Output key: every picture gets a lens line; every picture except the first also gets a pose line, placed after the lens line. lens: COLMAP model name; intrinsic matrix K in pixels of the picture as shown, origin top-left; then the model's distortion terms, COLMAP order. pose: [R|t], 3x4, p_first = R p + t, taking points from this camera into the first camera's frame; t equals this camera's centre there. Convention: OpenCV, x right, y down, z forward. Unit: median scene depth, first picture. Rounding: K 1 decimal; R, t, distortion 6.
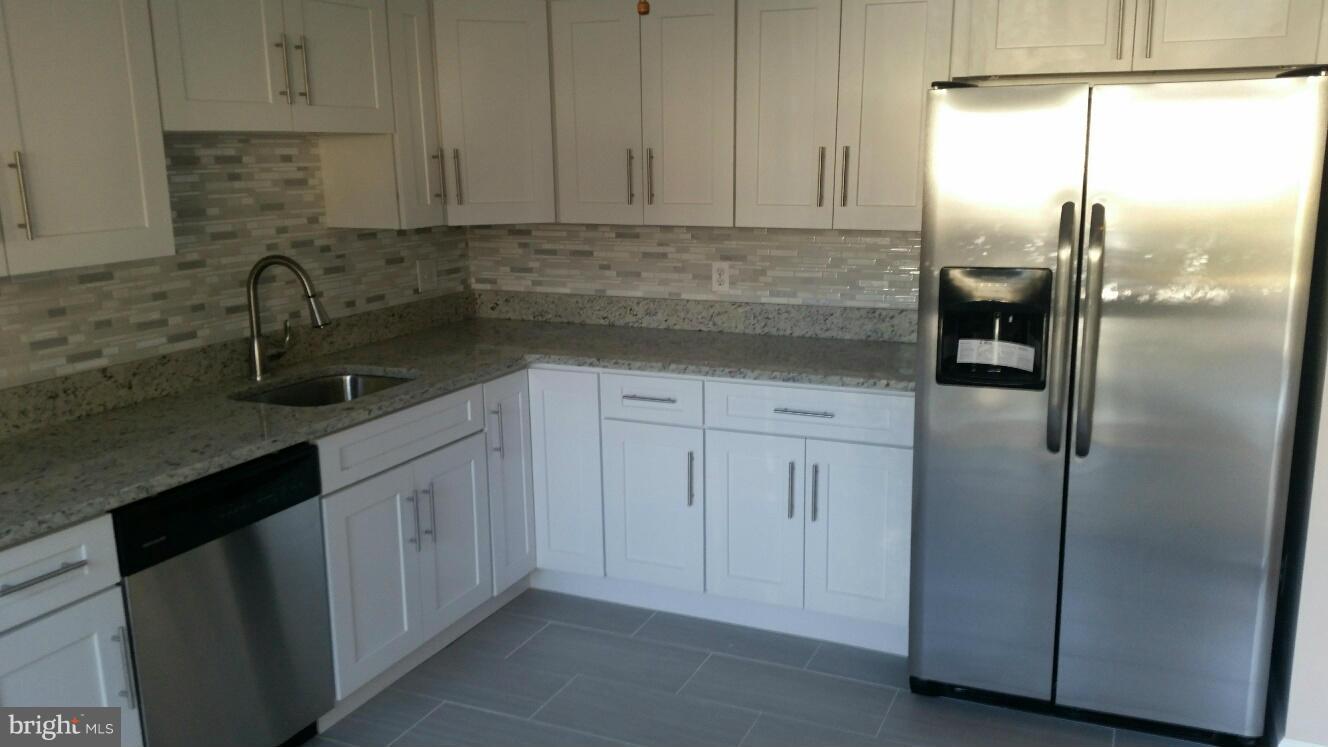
lens RADIAL K [[1046.2, 0, 681.7], [0, 1046.2, 397.2], [0, 0, 1]] dist [0.090387, -0.236994]
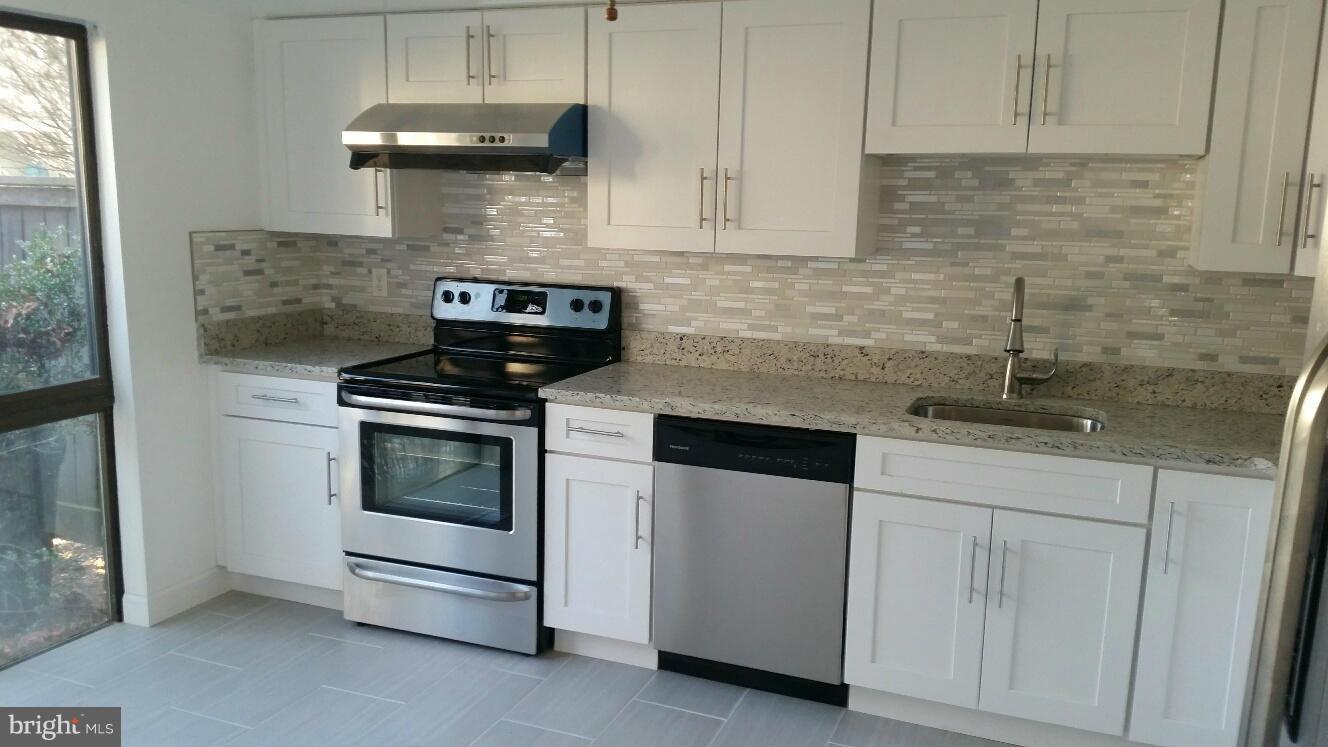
lens RADIAL K [[1046.2, 0, 681.7], [0, 1046.2, 397.2], [0, 0, 1]] dist [0.090387, -0.236994]
pose [[0.038061, 0.190041, -0.981038, 0.597216], [-0.248920, 0.952606, 0.174875, -0.119483], [0.967776, 0.237544, 0.083562, 0.628197]]
